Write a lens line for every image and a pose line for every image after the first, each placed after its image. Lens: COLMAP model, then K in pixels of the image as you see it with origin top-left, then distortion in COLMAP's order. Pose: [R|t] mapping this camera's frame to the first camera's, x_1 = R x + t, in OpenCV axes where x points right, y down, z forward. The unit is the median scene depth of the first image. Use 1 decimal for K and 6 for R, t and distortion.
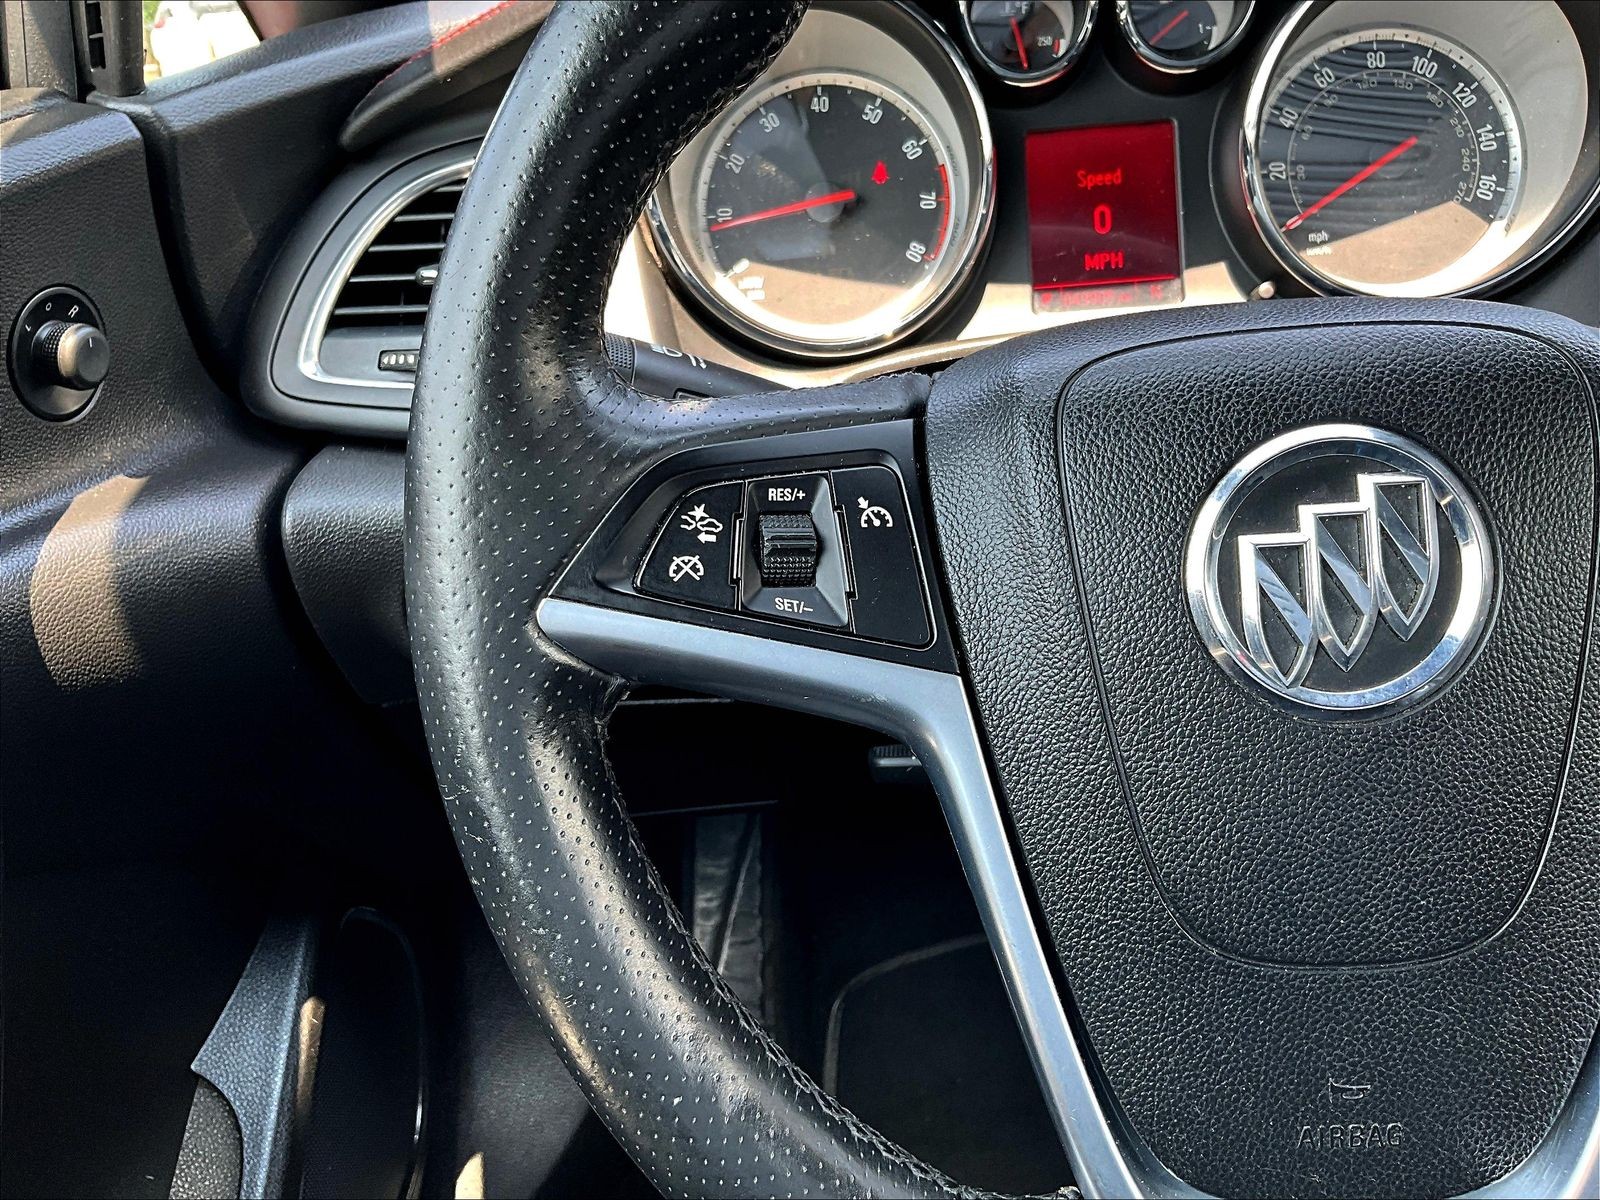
lens RADIAL K [[1343.8, 0, 791.6], [0, 1343.8, 601.4], [0, 0, 1]] dist [0.034673, -0.088644]
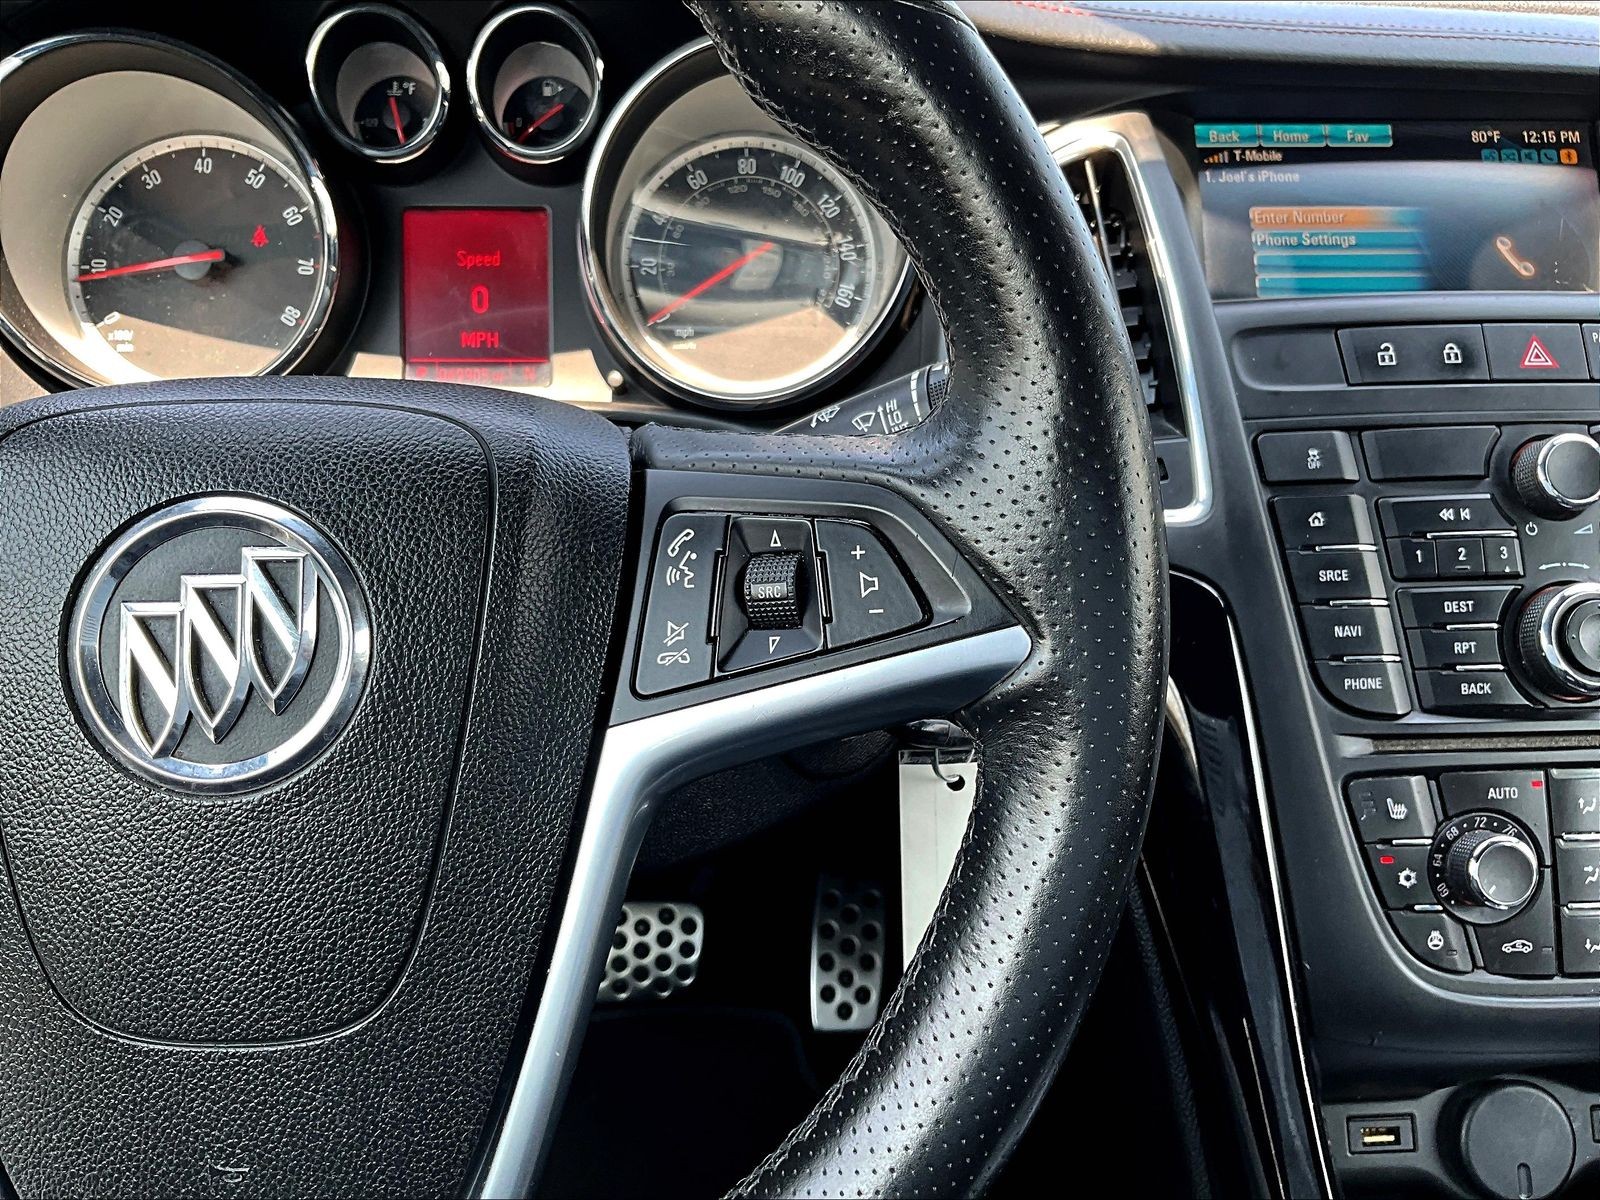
lens RADIAL K [[1343.8, 0, 800.6], [0, 1343.8, 601.5], [0, 0, 1]] dist [0.034673, -0.088644]
pose [[0.994164, 0.051606, 0.094734, 0.660997], [-0.046075, 0.997154, -0.059677, -0.011615], [-0.097544, 0.054964, 0.993712, -0.033604]]
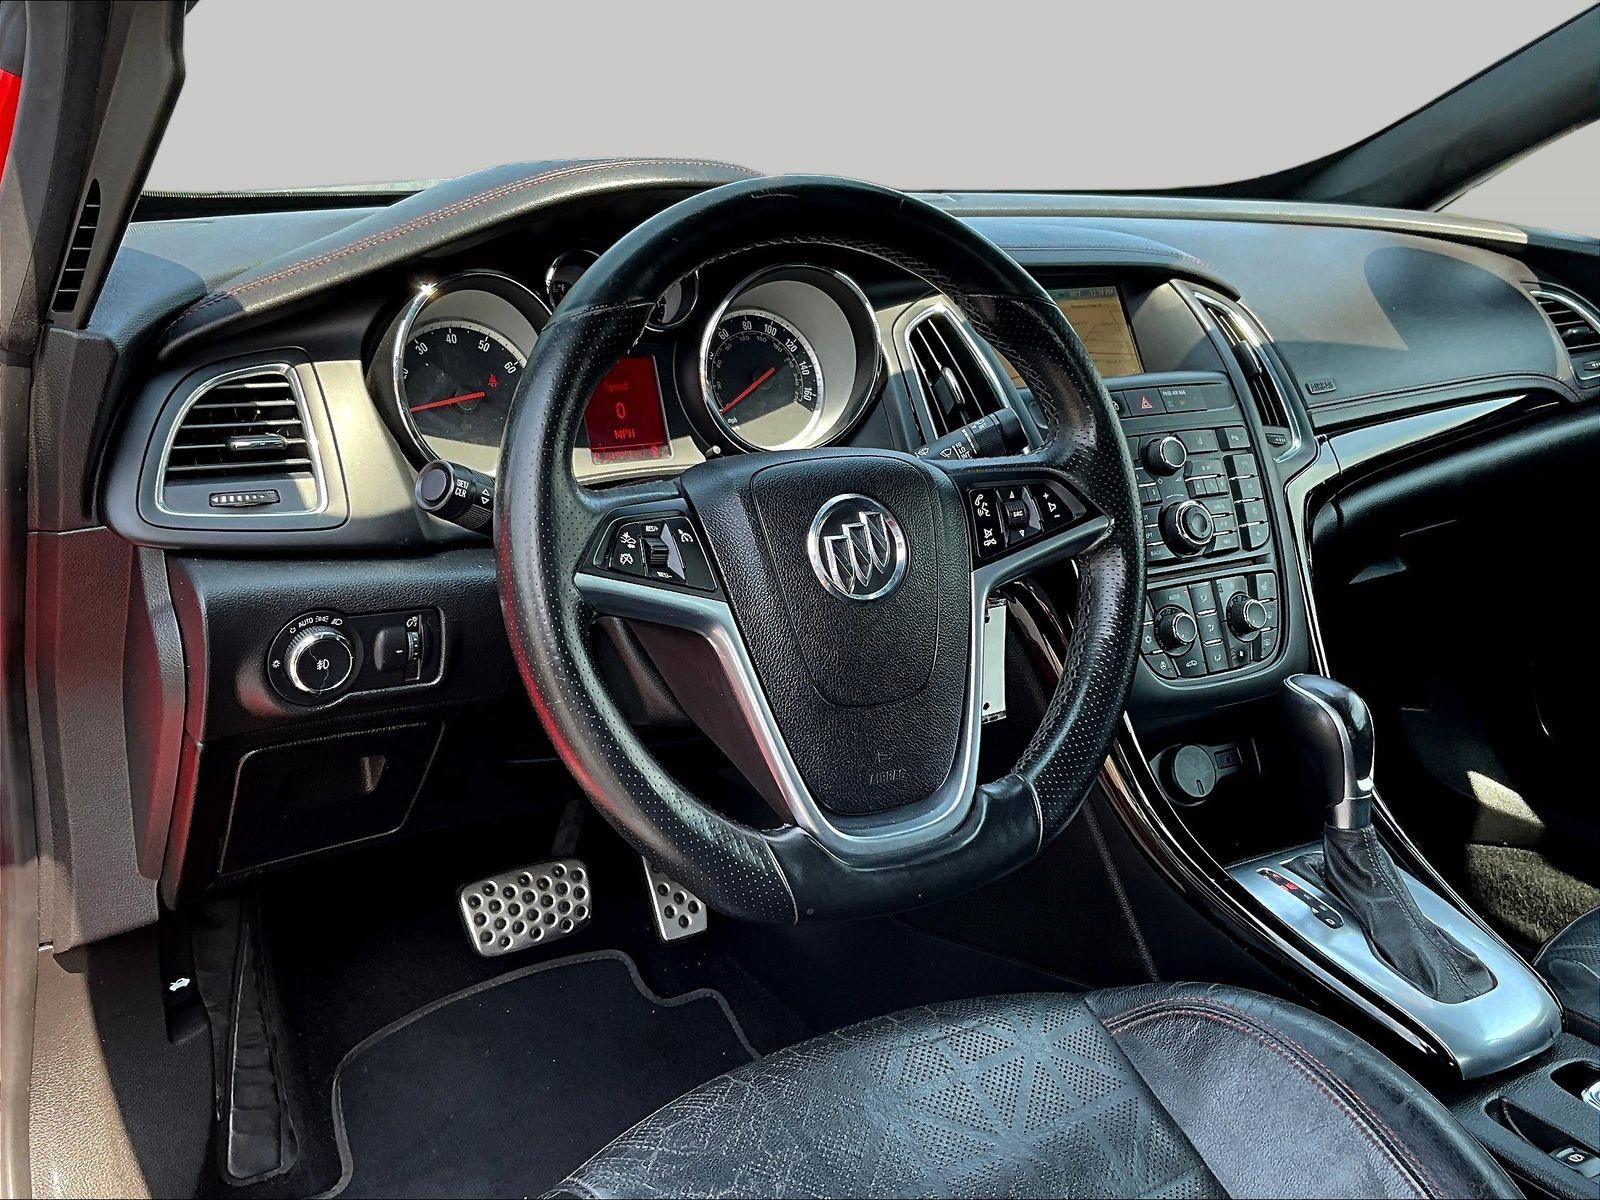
lens RADIAL K [[1619.0, 0, 806.2], [0, 1619.0, 598.8], [0, 0, 1]] dist [0.015633, 0.000000]
pose [[0.823076, -0.060124, 0.564740, -1.268004], [0.145908, 0.983390, -0.107958, 0.348291], [-0.548869, 0.171258, 0.818177, -1.289469]]
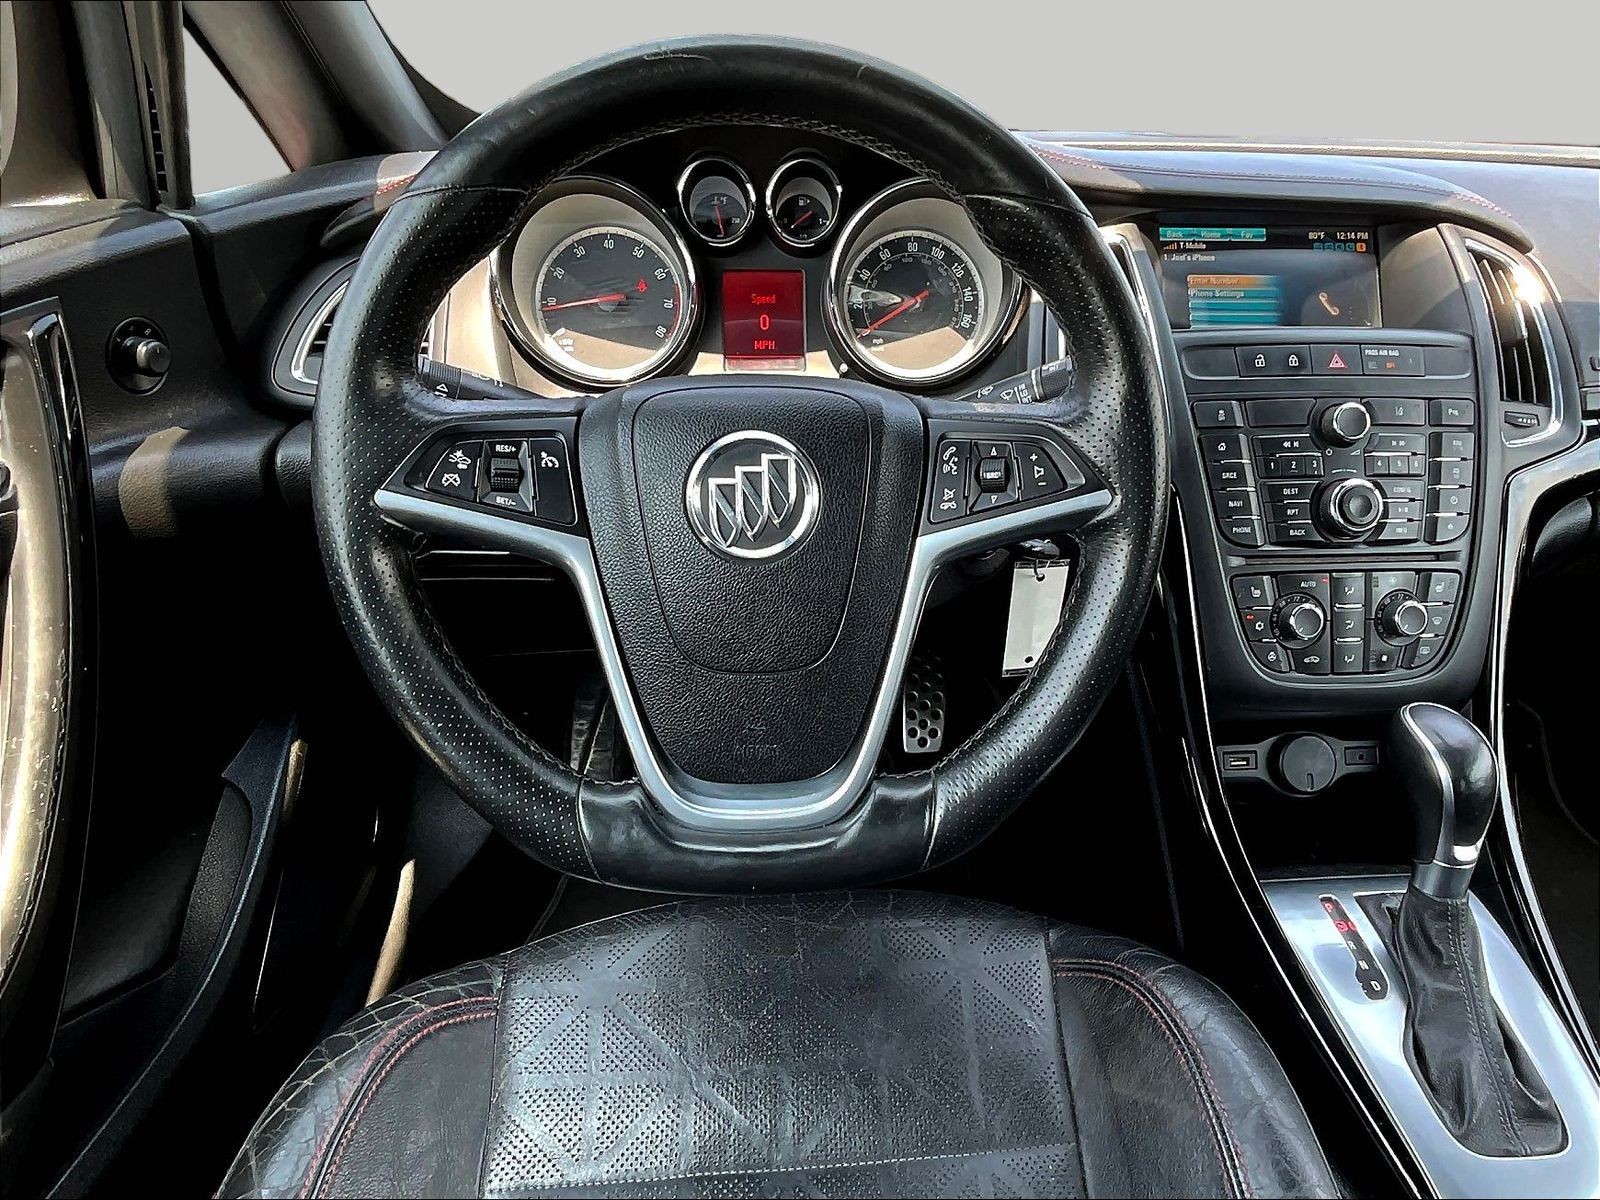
lens RADIAL K [[958.3, 0, 860.3], [0, 958.3, 618.7], [0, 0, 1]] dist [-0.025155, 0.018029]
pose [[0.989388, 0.036962, 0.140521, 0.328345], [-0.043989, 0.997915, 0.047232, 0.086825], [-0.138482, -0.052913, 0.988950, -0.545020]]
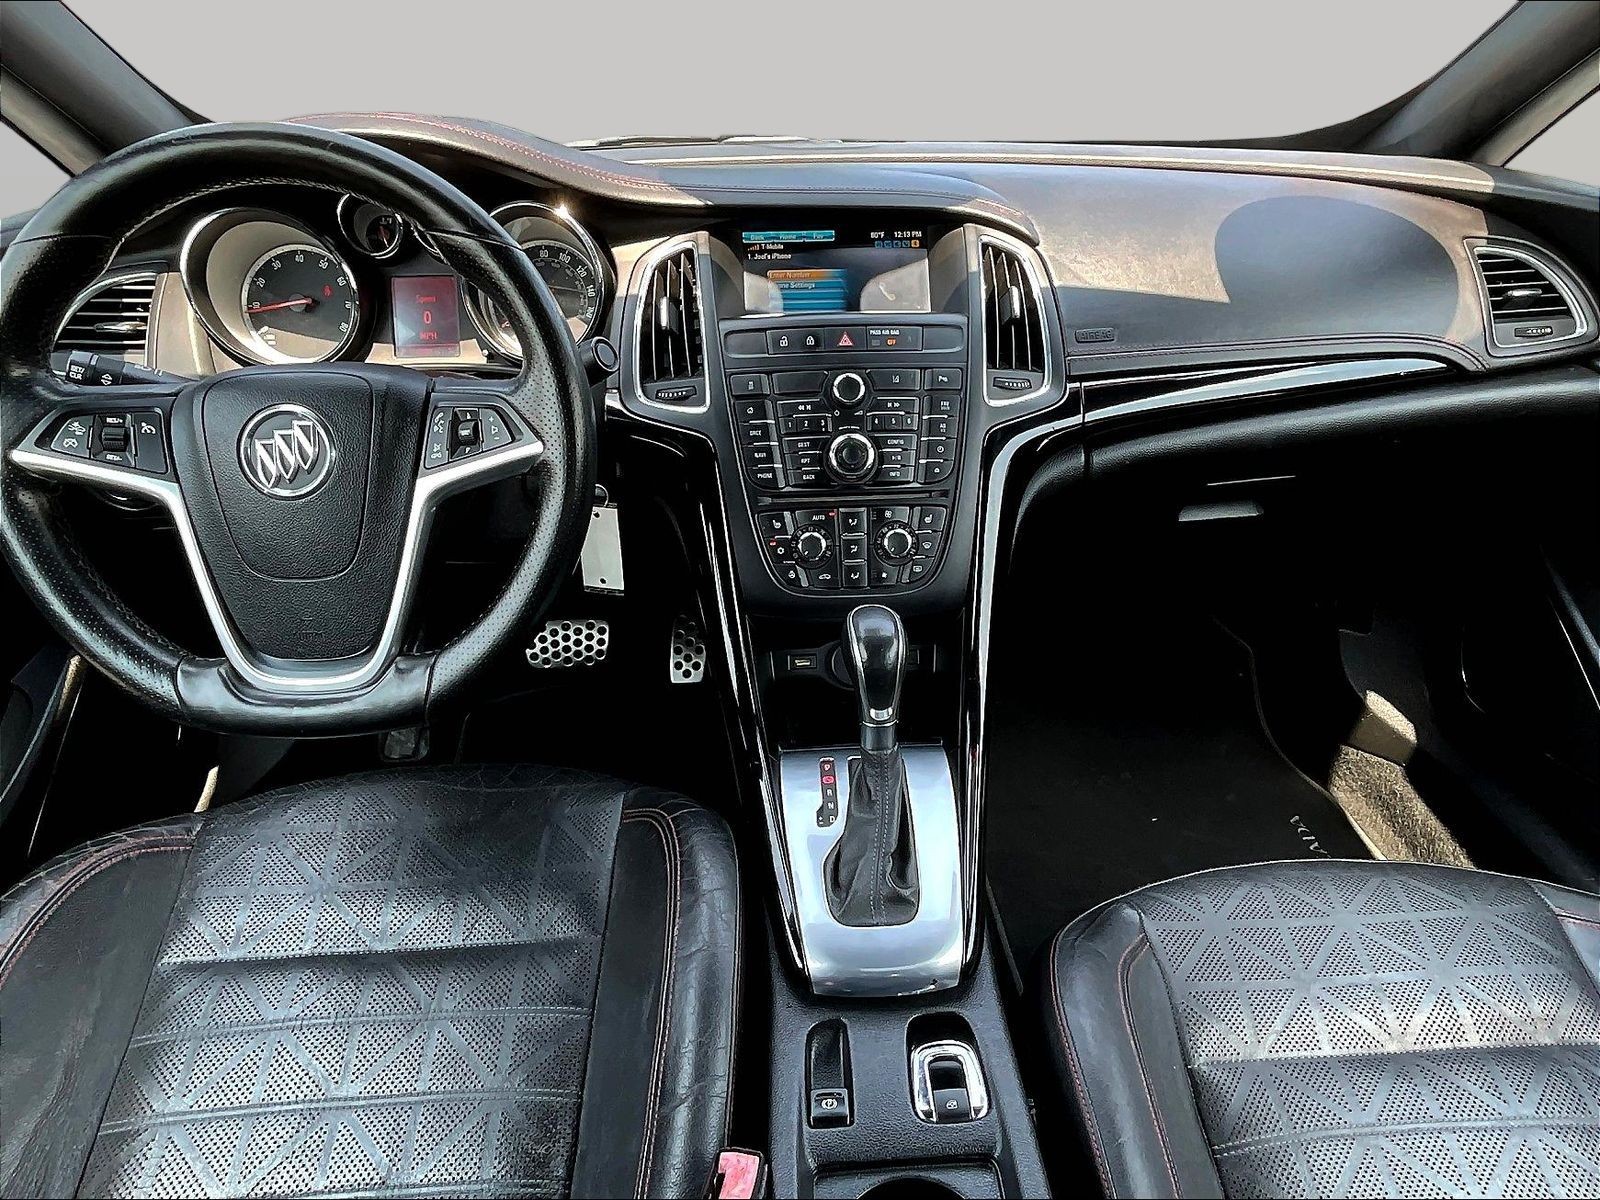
lens RADIAL K [[958.3, 0, 845.2], [0, 958.3, 625.4], [0, 0, 1]] dist [-0.025155, 0.018029]
pose [[0.993231, 0.021803, 0.114092, 1.300972], [-0.031066, 0.996306, 0.080051, 0.146054], [-0.111926, -0.083054, 0.990240, -1.235815]]
